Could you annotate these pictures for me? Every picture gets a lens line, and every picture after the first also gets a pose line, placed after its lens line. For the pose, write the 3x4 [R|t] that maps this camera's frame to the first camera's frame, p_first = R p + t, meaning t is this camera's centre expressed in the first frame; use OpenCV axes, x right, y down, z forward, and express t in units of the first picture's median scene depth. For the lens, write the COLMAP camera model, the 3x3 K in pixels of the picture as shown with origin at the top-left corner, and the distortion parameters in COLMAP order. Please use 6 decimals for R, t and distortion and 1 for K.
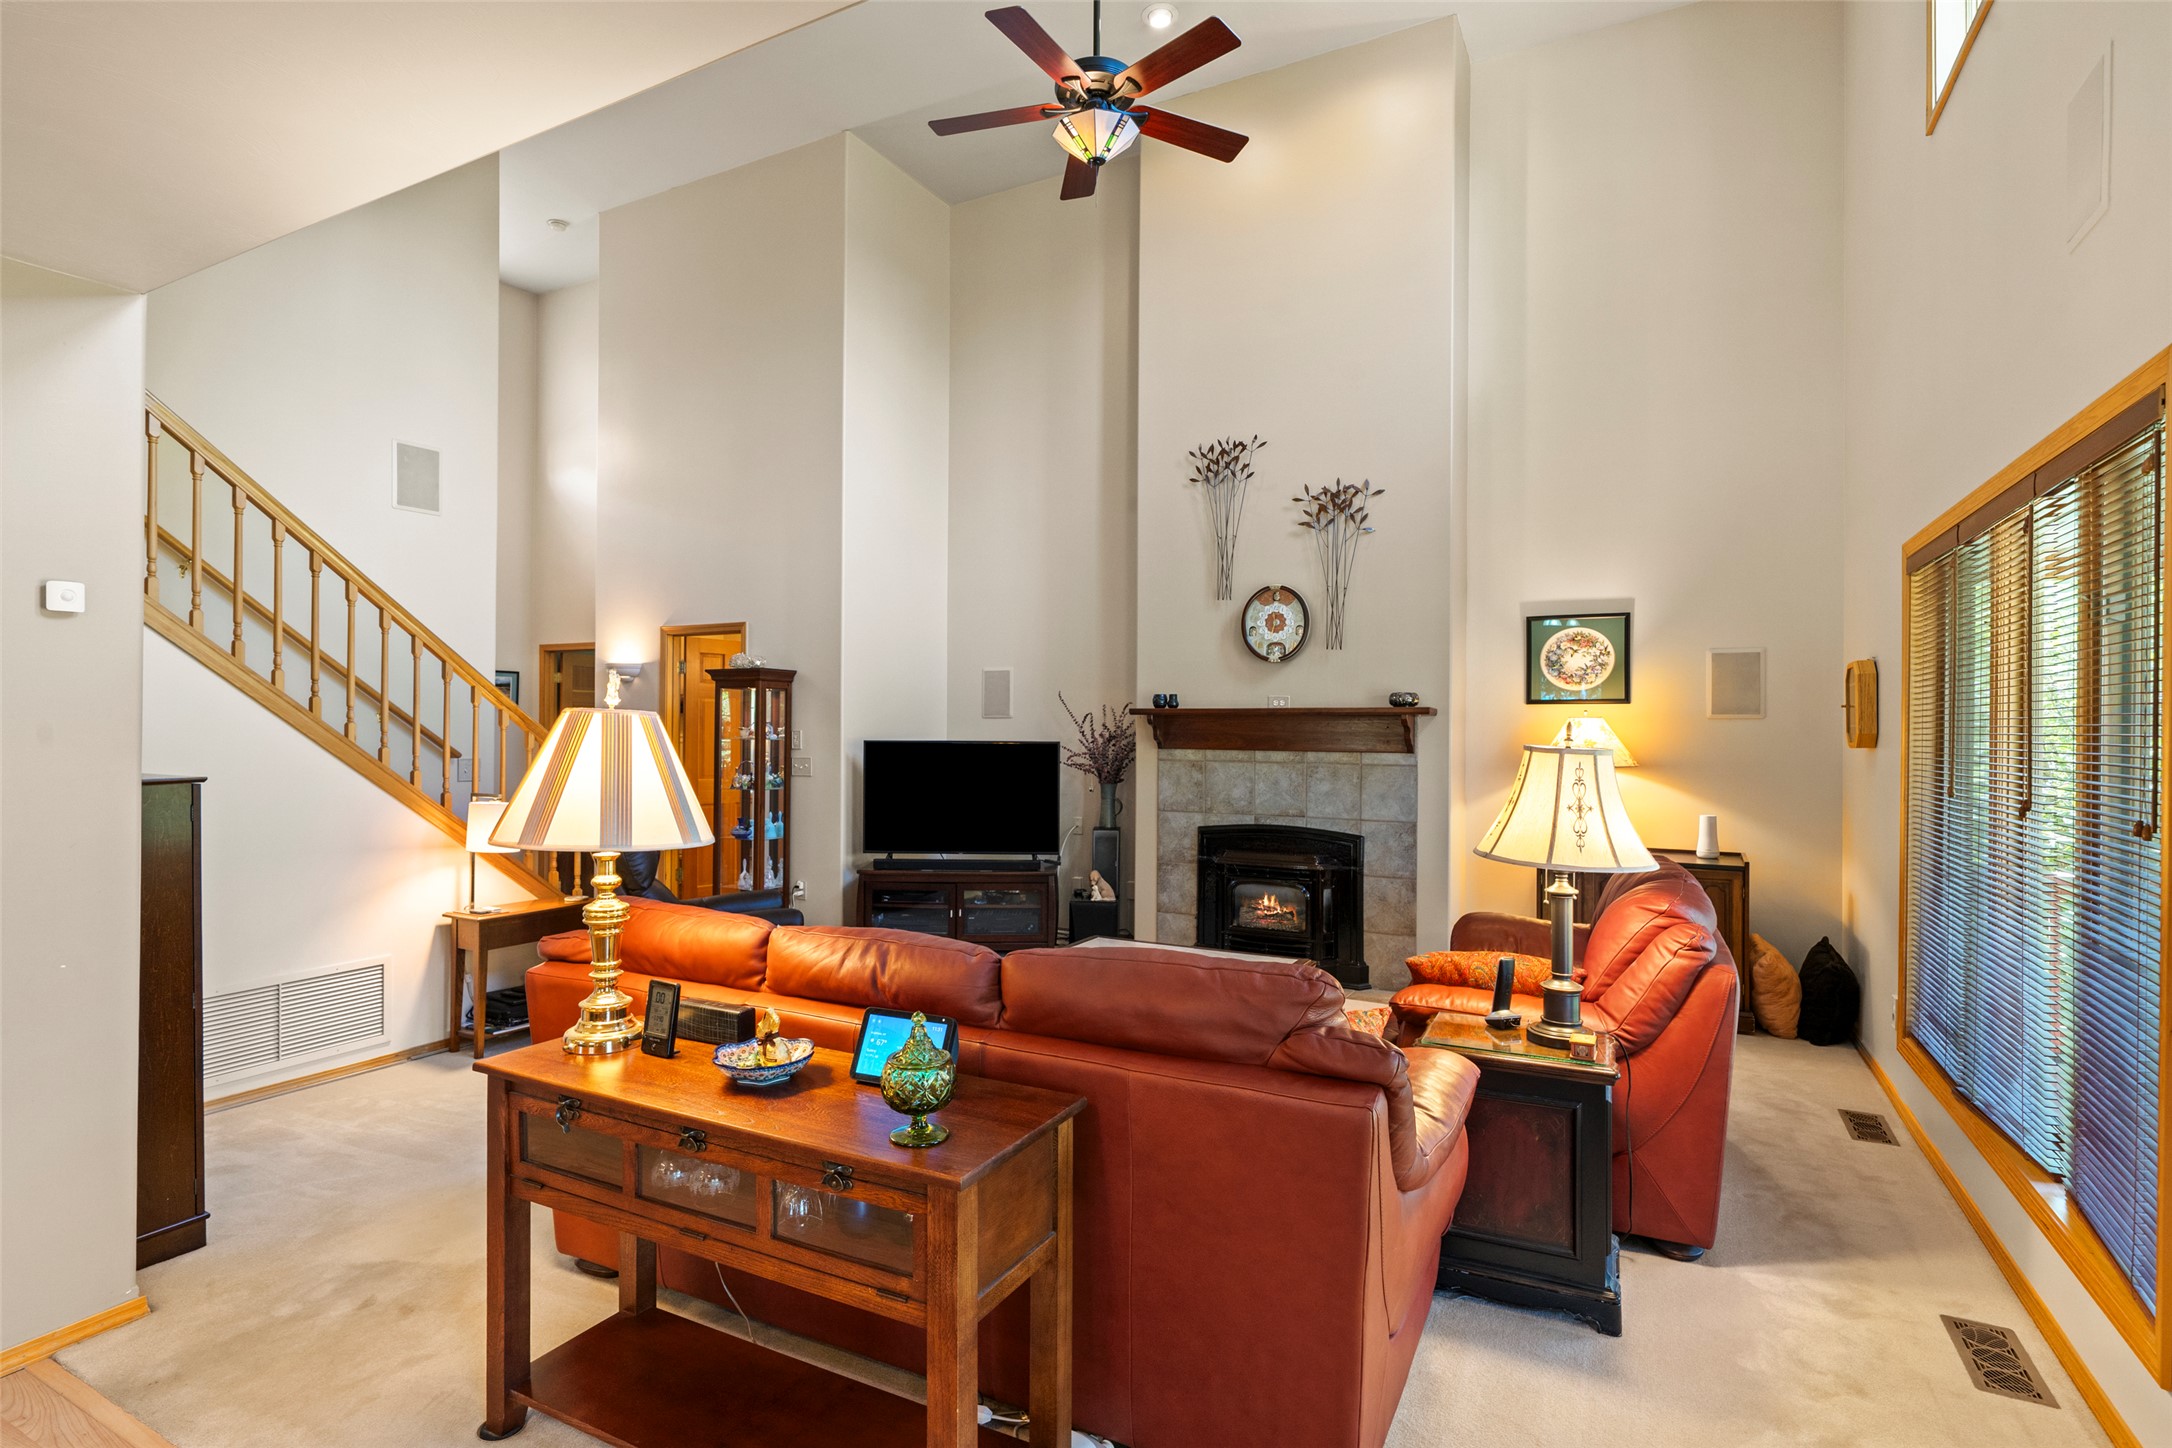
lens RADIAL K [[1066.1, 0, 1086.0], [0, 1066.1, 724.0], [0, 0, 1]] dist [0.000442, 0.002202]
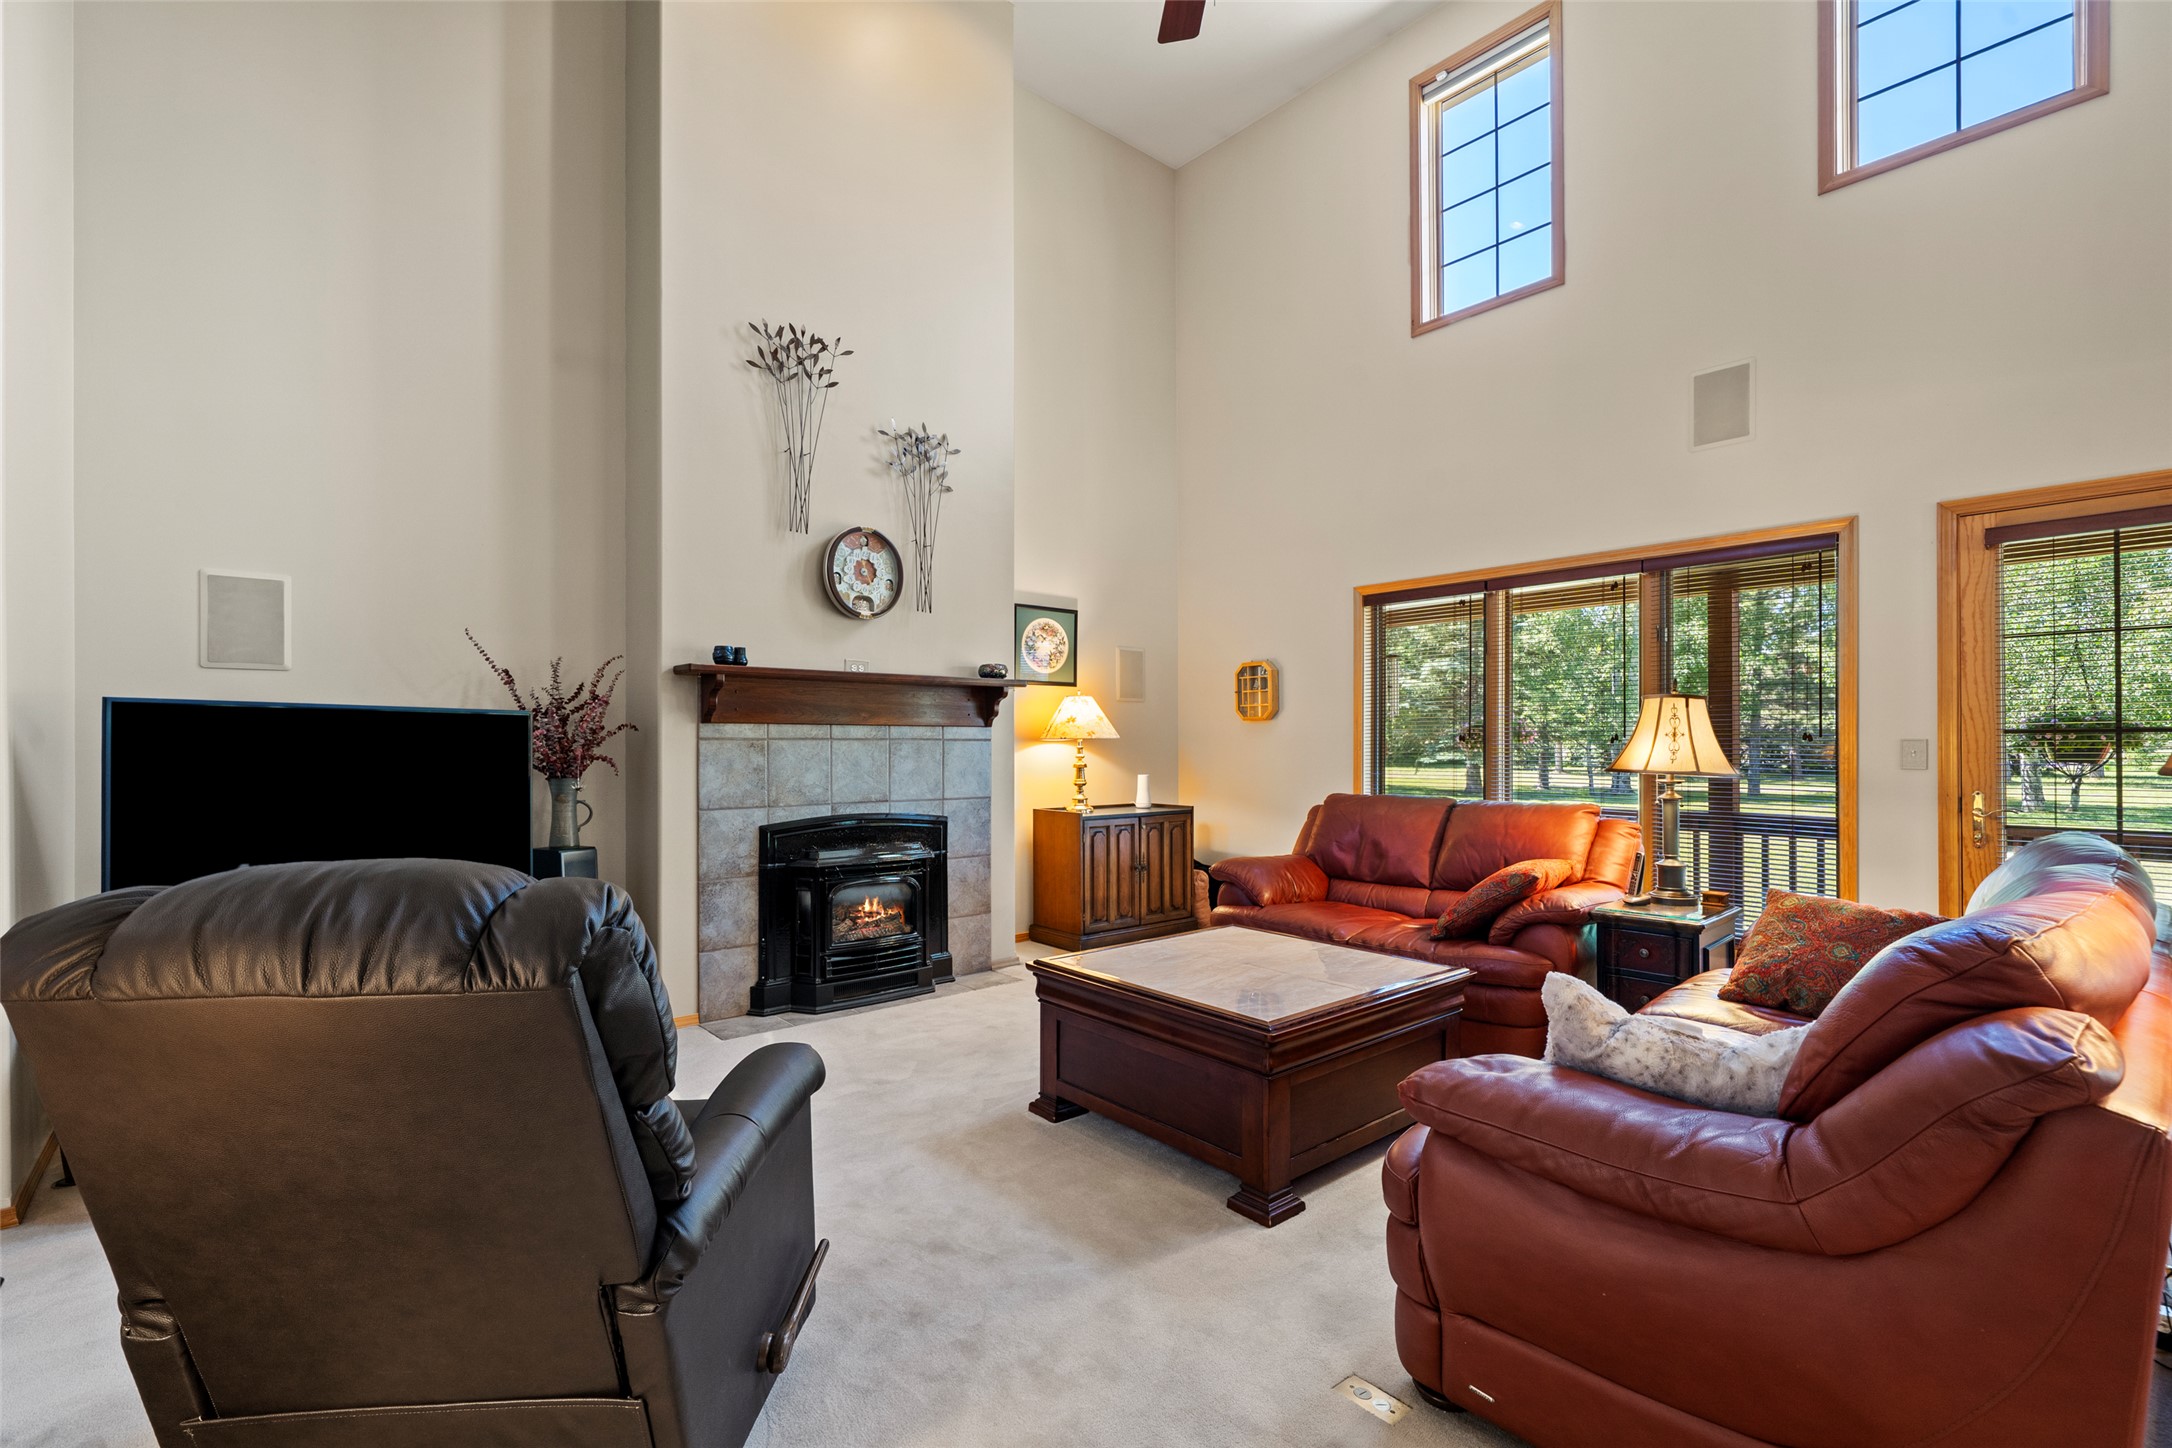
lens RADIAL K [[957.4, 0, 1077.3], [0, 957.4, 740.2], [0, 0, 1]] dist [-0.000504, 0.000105]
pose [[0.373579, -0.004336, 0.927588, -0.460718], [-0.000391, 0.999988, 0.004832, 0.033712], [-0.927598, -0.002167, 0.373573, 0.566568]]
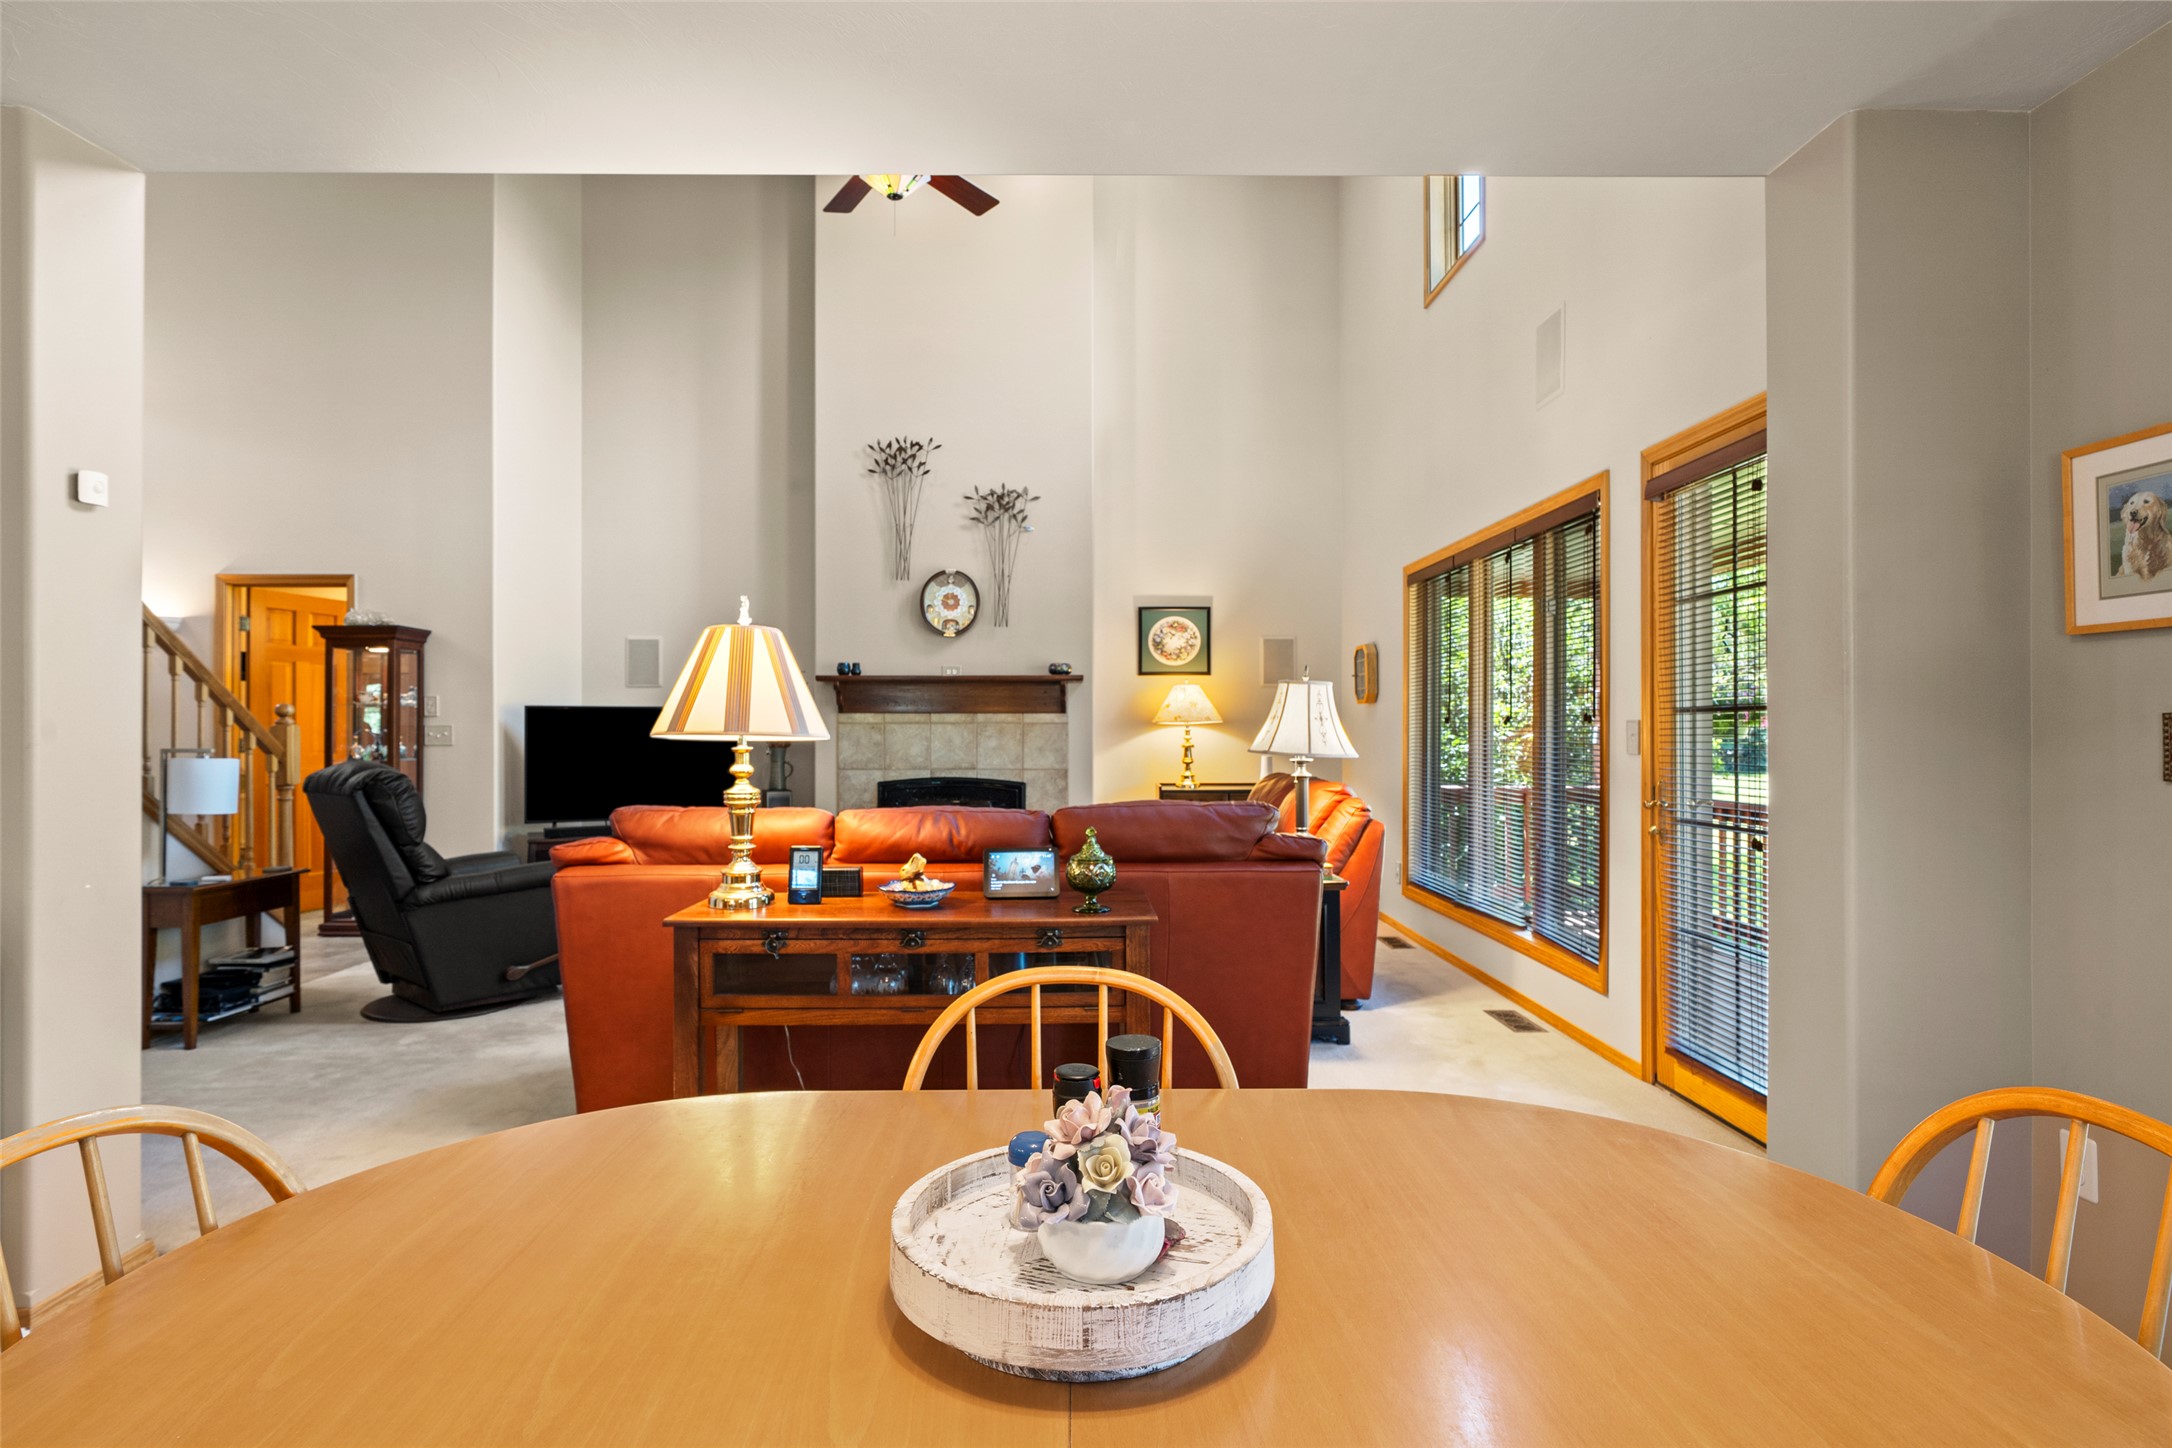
lens RADIAL K [[1066.1, 0, 1086.0], [0, 1066.1, 724.0], [0, 0, 1]] dist [0.000442, 0.002202]
pose [[0.877735, -0.005706, 0.479112, -0.250280], [0.004493, 0.999983, 0.003678, 0.033951], [-0.479125, -0.001076, 0.877746, -0.088489]]
